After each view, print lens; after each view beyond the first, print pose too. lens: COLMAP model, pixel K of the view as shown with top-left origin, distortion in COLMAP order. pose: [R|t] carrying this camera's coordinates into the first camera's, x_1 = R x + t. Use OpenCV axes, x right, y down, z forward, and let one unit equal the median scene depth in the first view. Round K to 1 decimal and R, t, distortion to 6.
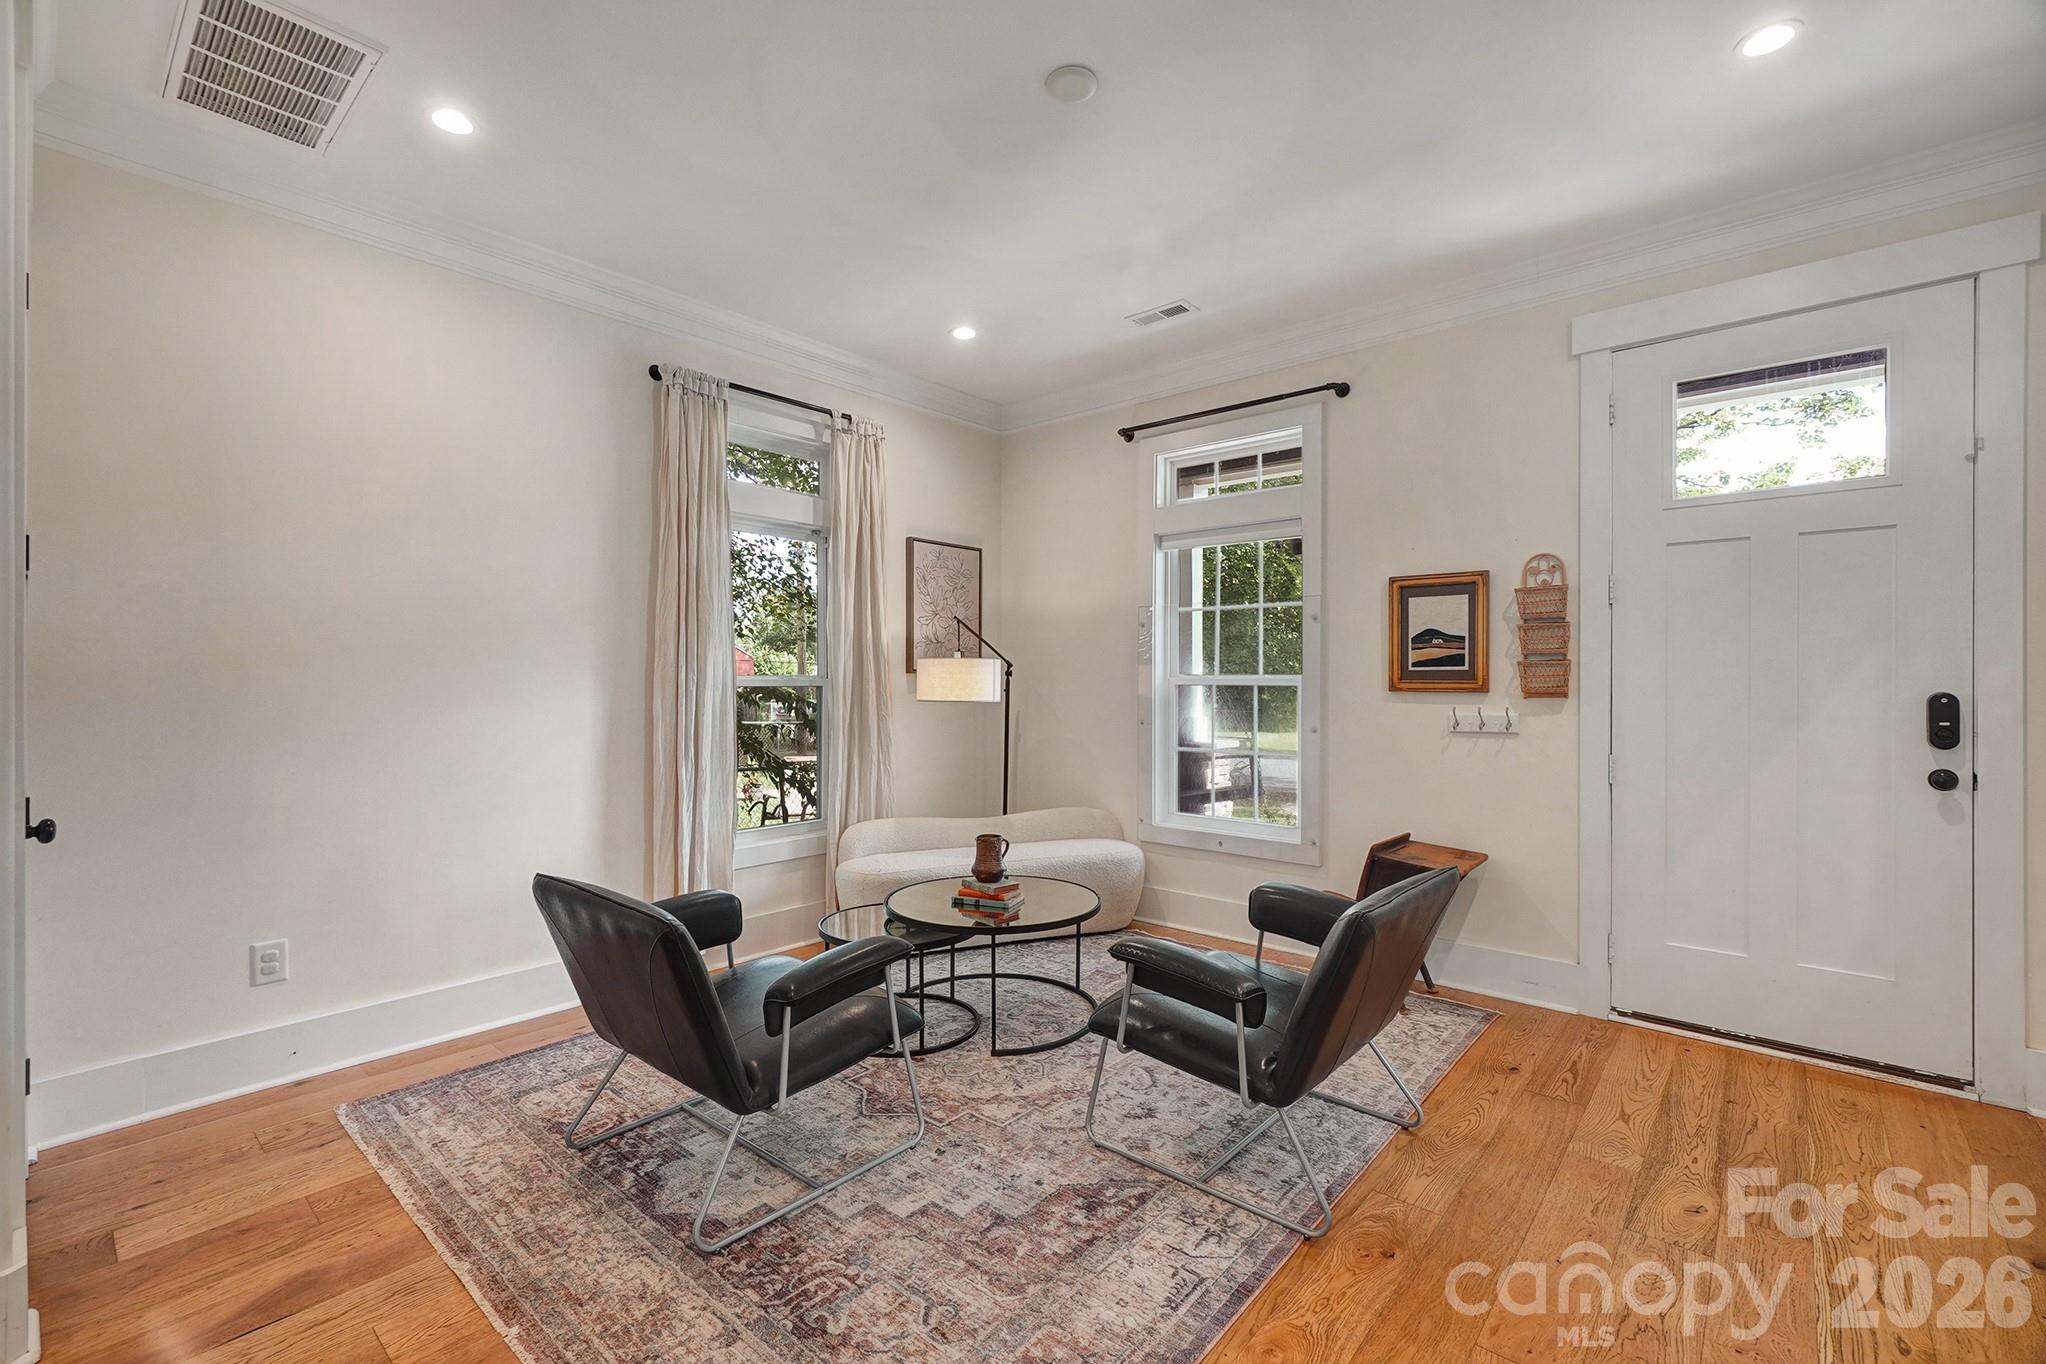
lens RADIAL K [[890.7, 0, 1009.5], [0, 890.7, 684.6], [0, 0, 1]] dist [-0.001368, 0.000362]
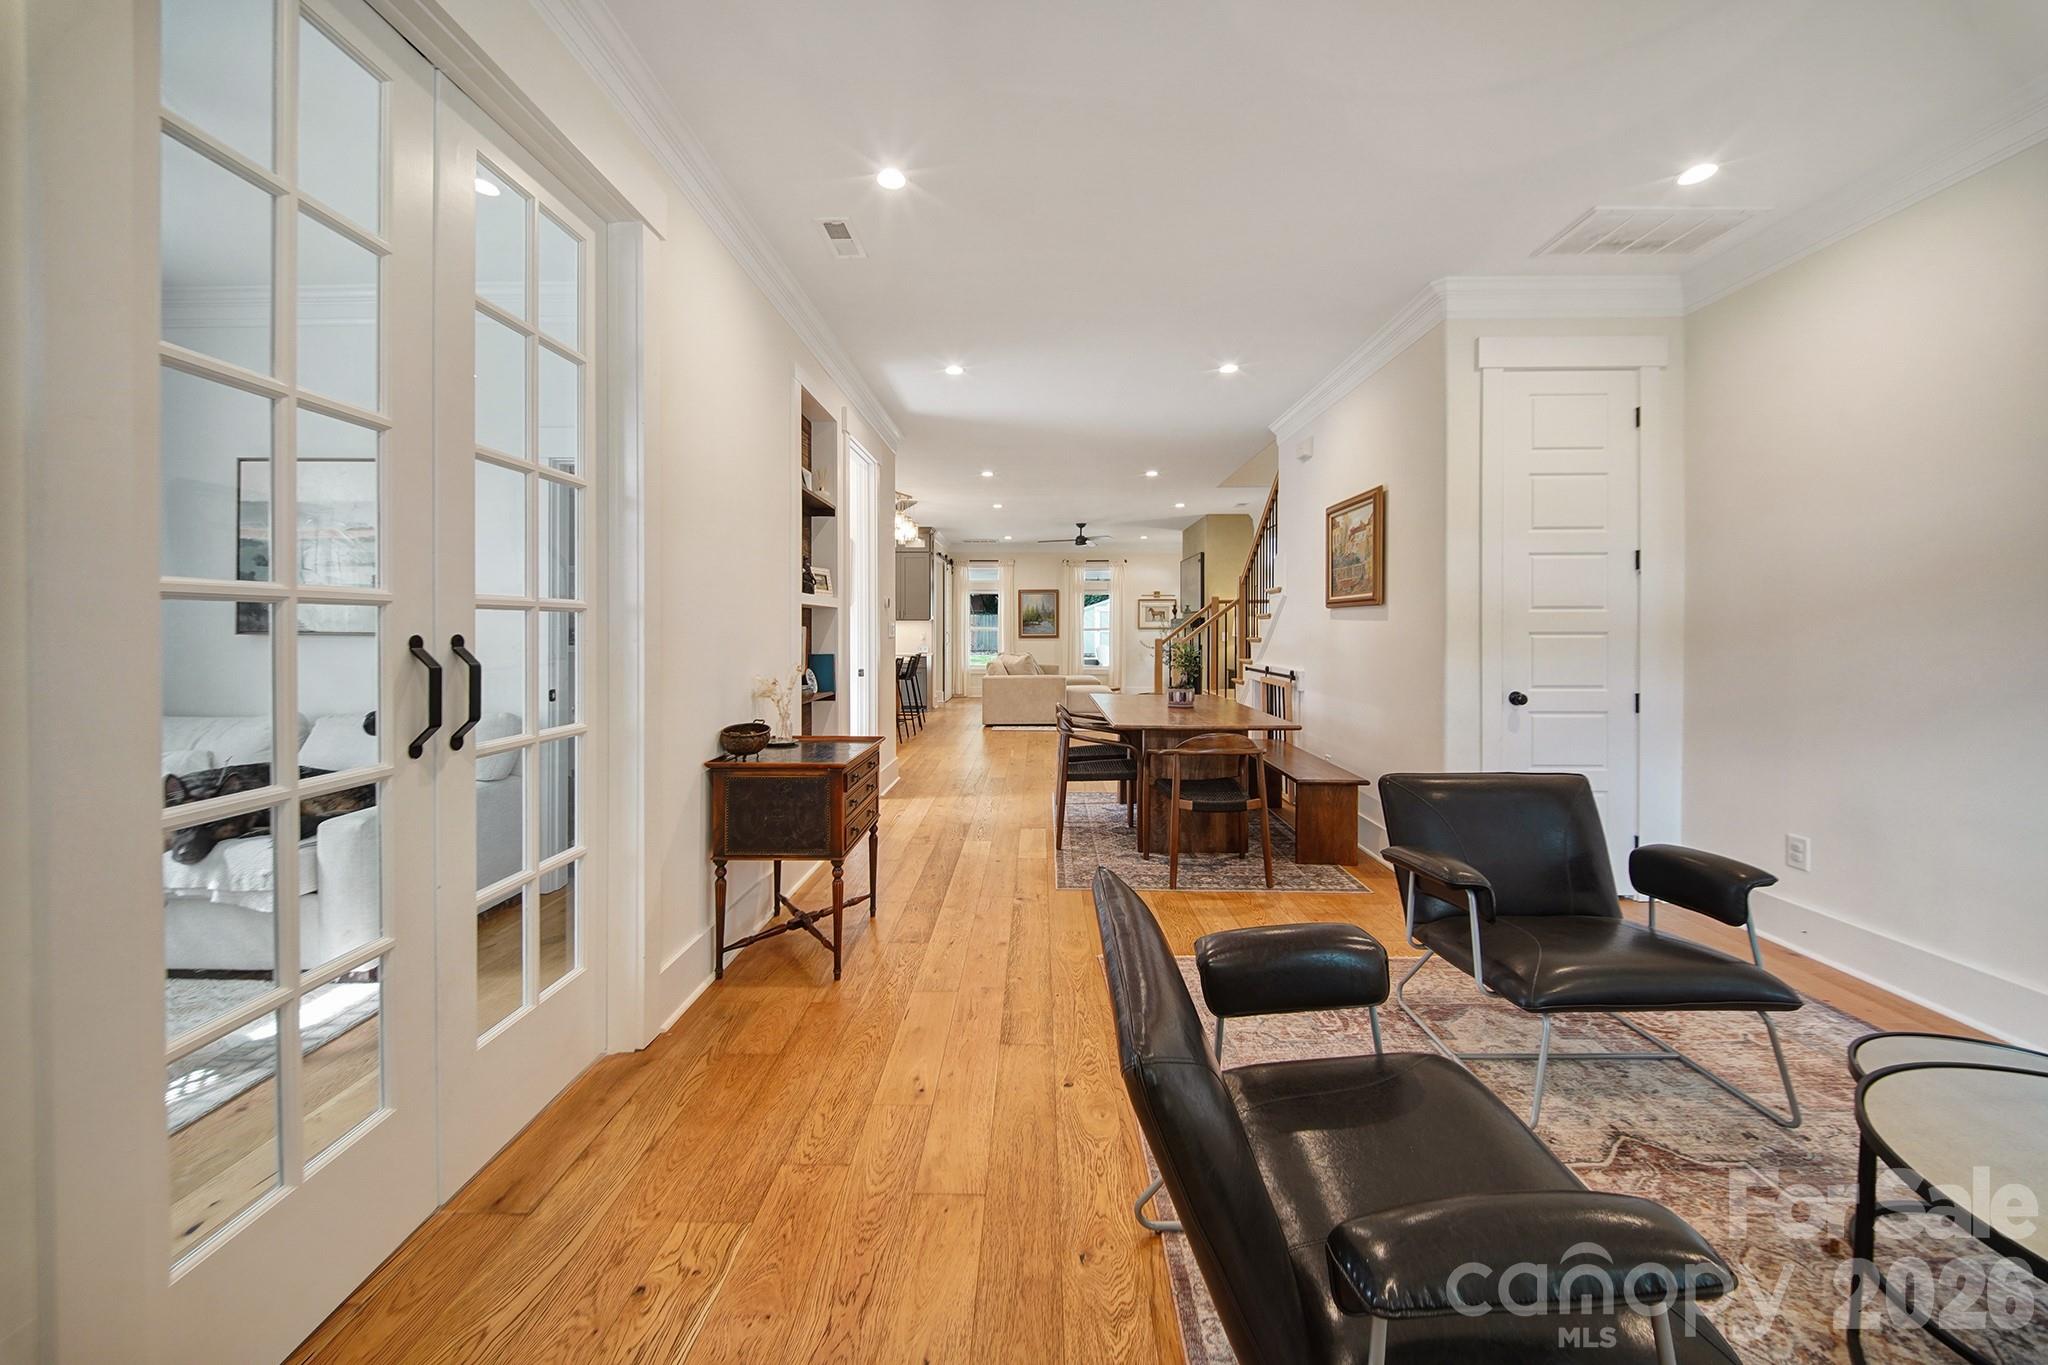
lens RADIAL K [[732.6, 0, 1024.7], [0, 732.6, 632.9], [0, 0, 1]] dist [0.015260, -0.012001]
pose [[-0.762185, 0.003057, -0.647353, 0.549587], [-0.003458, 0.999955, 0.008795, -0.004337], [0.647351, 0.008942, -0.762140, 0.874338]]
